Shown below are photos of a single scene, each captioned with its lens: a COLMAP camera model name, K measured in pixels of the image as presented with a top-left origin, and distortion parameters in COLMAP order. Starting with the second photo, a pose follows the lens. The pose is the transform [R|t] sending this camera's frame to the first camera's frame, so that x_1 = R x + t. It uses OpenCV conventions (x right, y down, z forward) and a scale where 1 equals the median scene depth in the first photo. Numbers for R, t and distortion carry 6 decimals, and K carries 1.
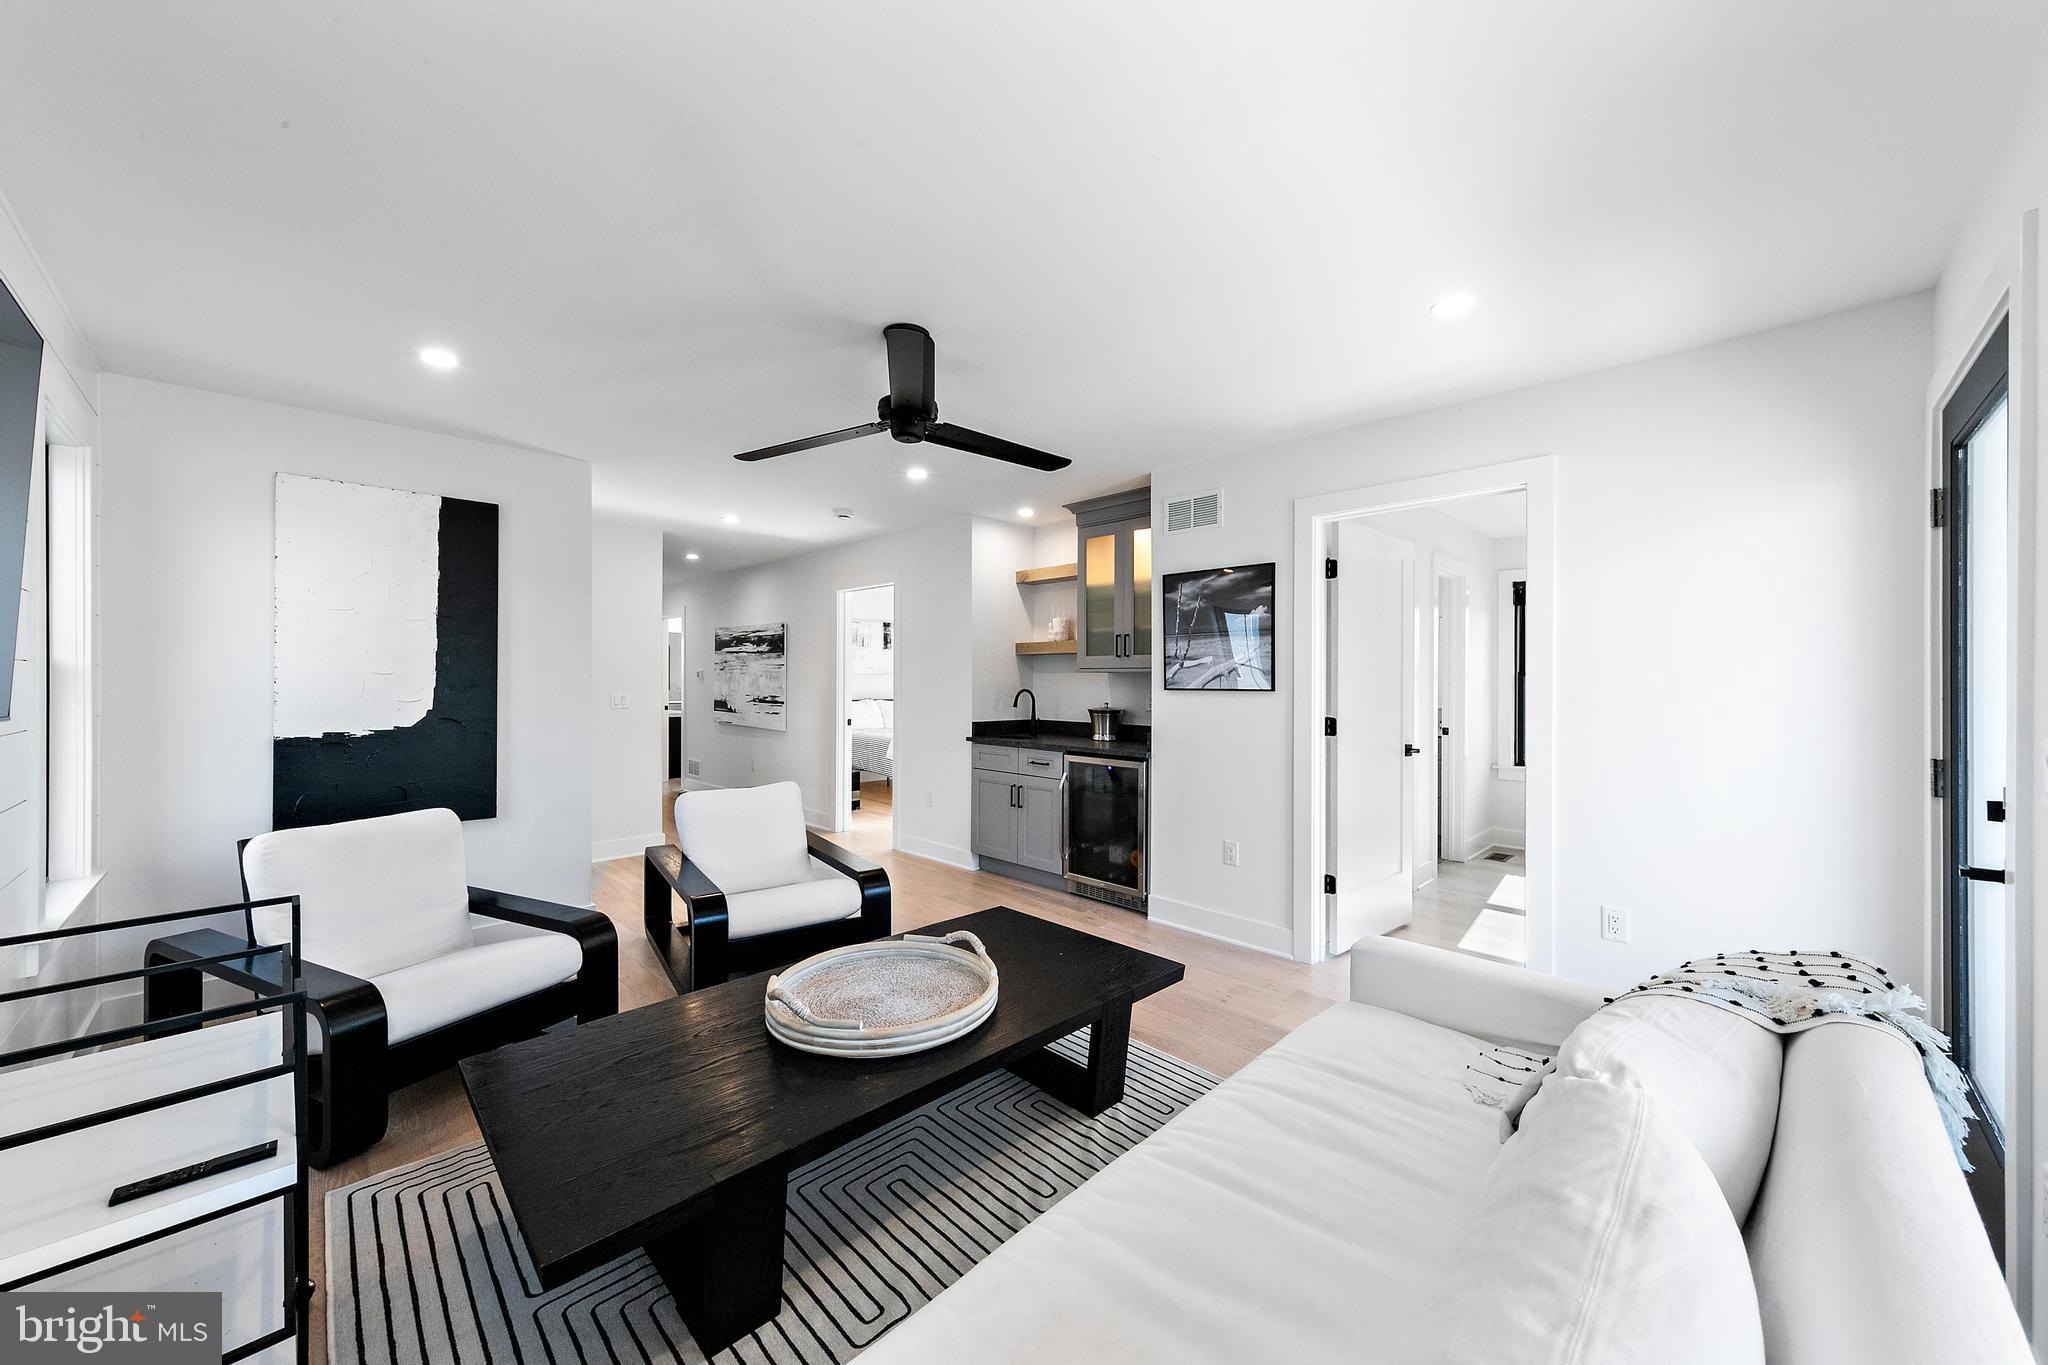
lens RADIAL K [[752.4, 0, 1007.1], [0, 752.4, 683.1], [0, 0, 1]] dist [0.020106, 0.000006]
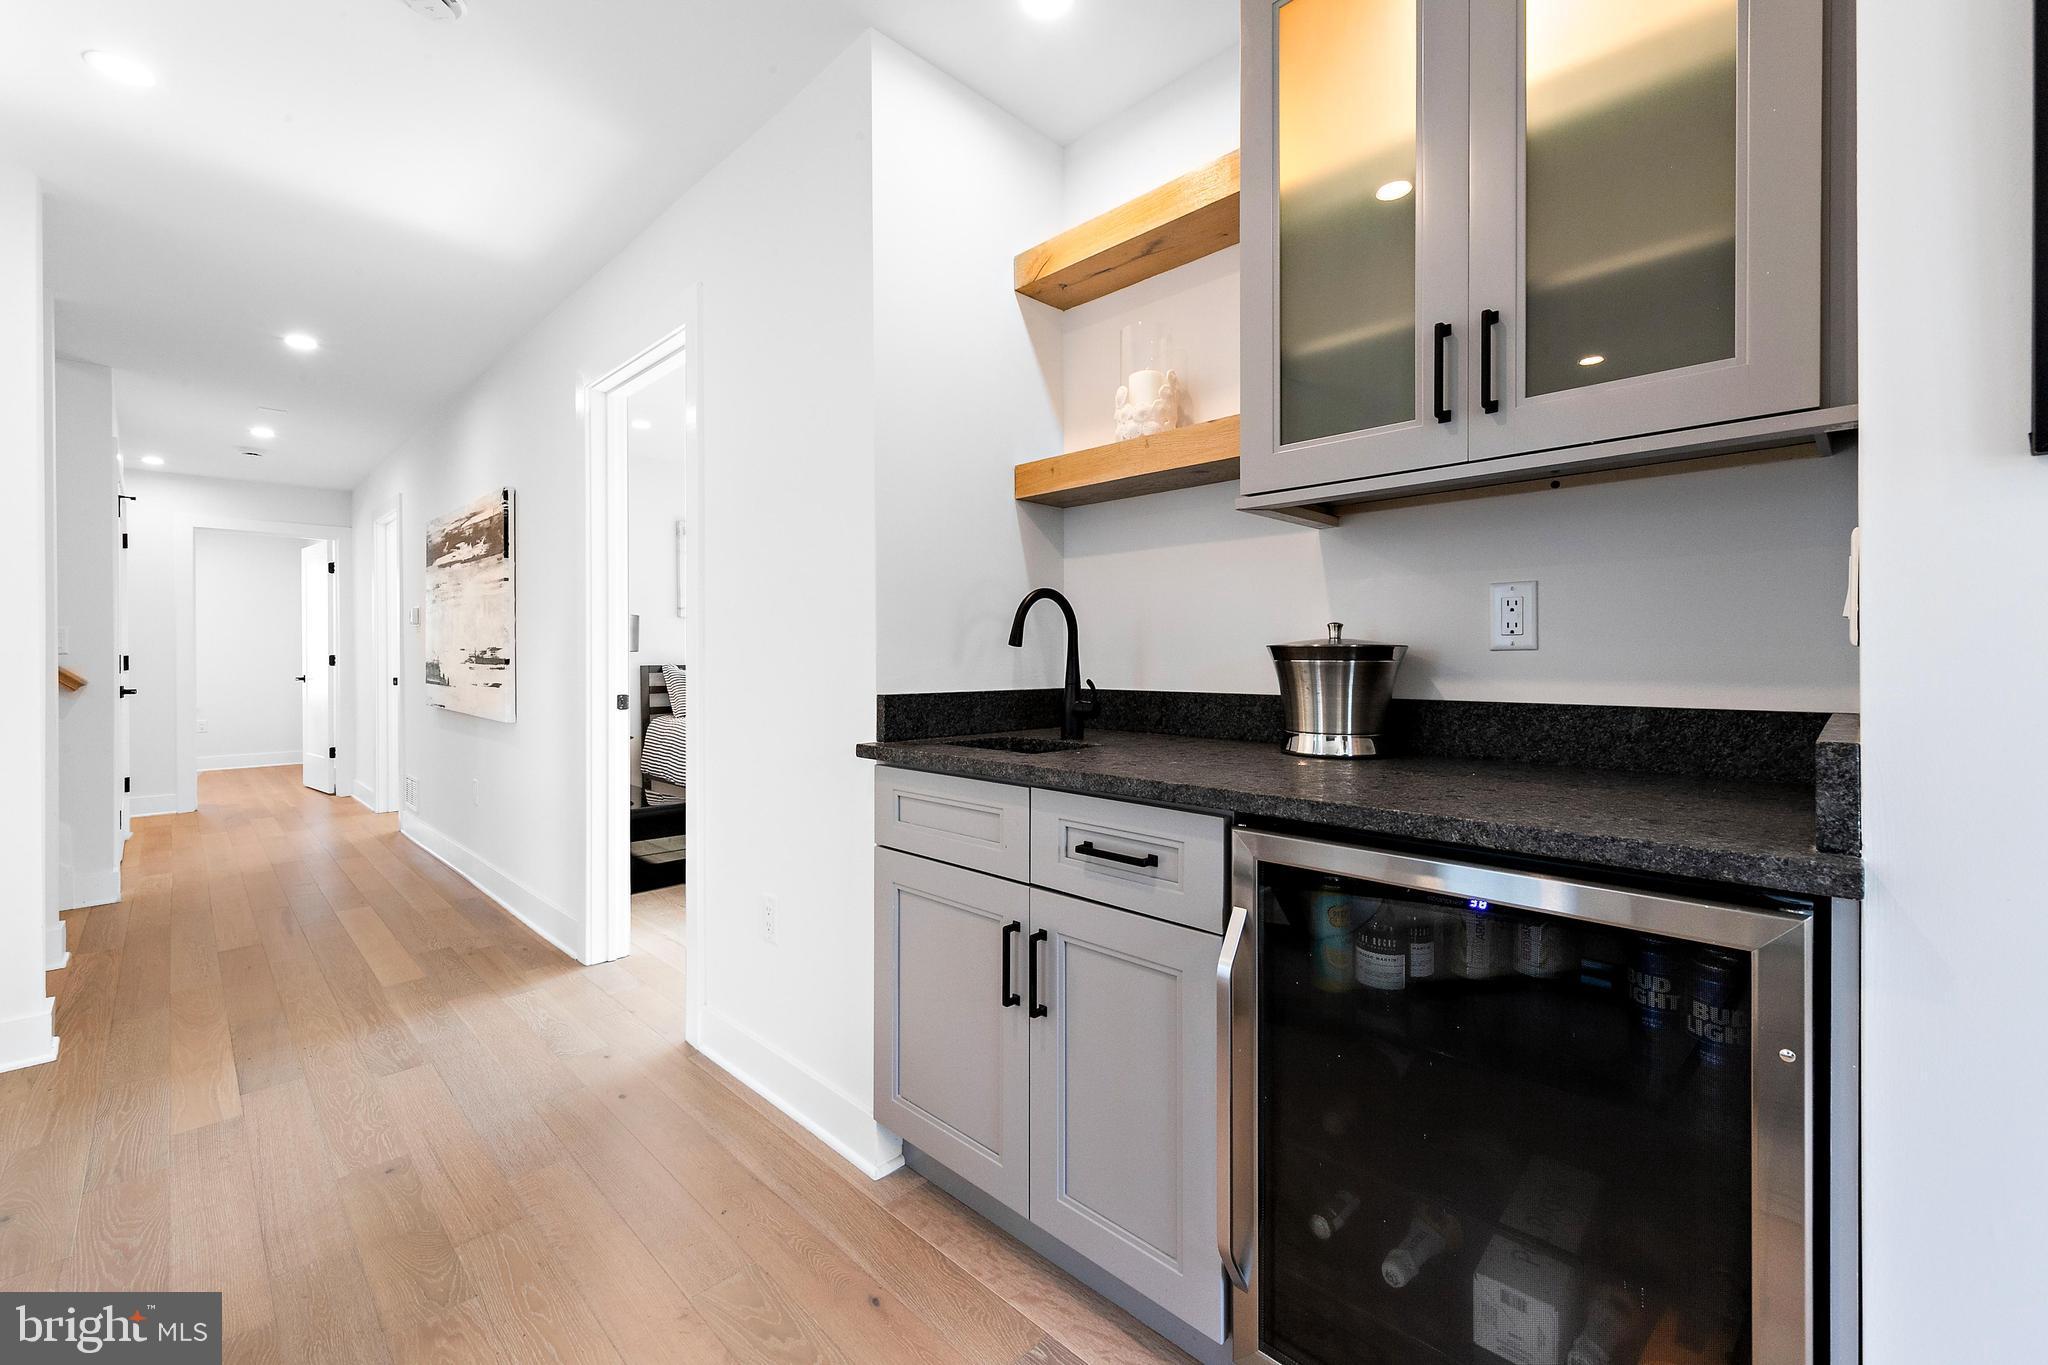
lens RADIAL K [[843.3, 0, 1022.7], [0, 843.3, 661.2], [0, 0, 1]] dist [-0.000411, -0.000010]
pose [[0.999644, -0.008062, 0.025439, 0.004882], [0.008040, 0.999967, 0.000955, 0.039643], [-0.025446, -0.000751, 0.999676, 0.685518]]
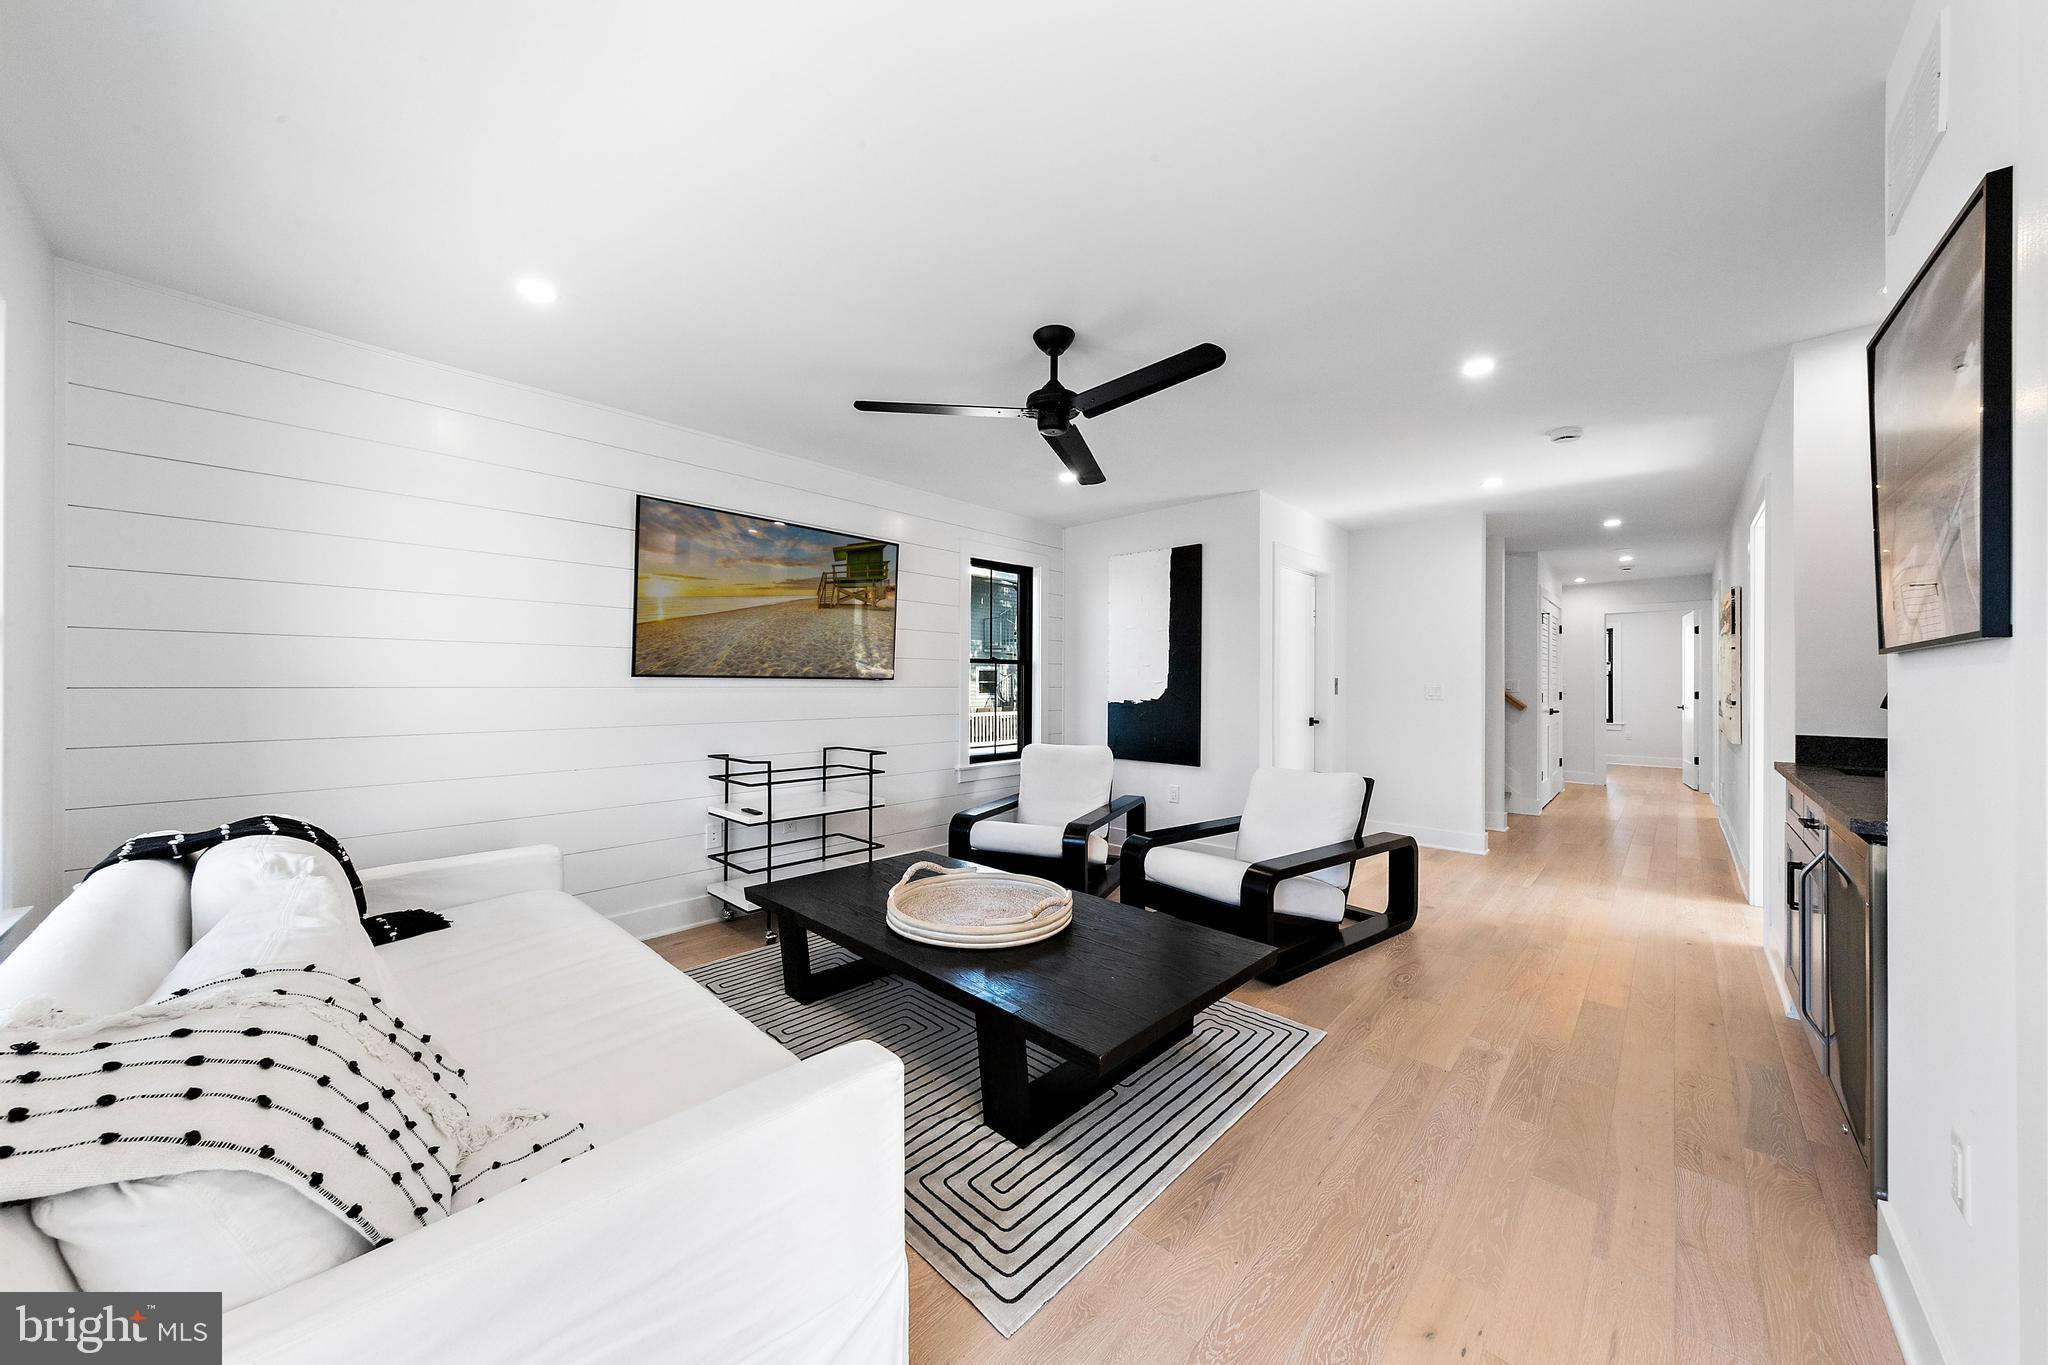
lens RADIAL K [[689.7, 0, 1024.0], [0, 689.7, 682.5], [0, 0, 1]] dist [0.000760, 0.000068]
pose [[0.049276, -0.005181, -0.998772, 0.434891], [-0.009051, 0.999943, -0.005634, 0.023143], [0.998744, 0.009318, 0.049227, 0.459193]]
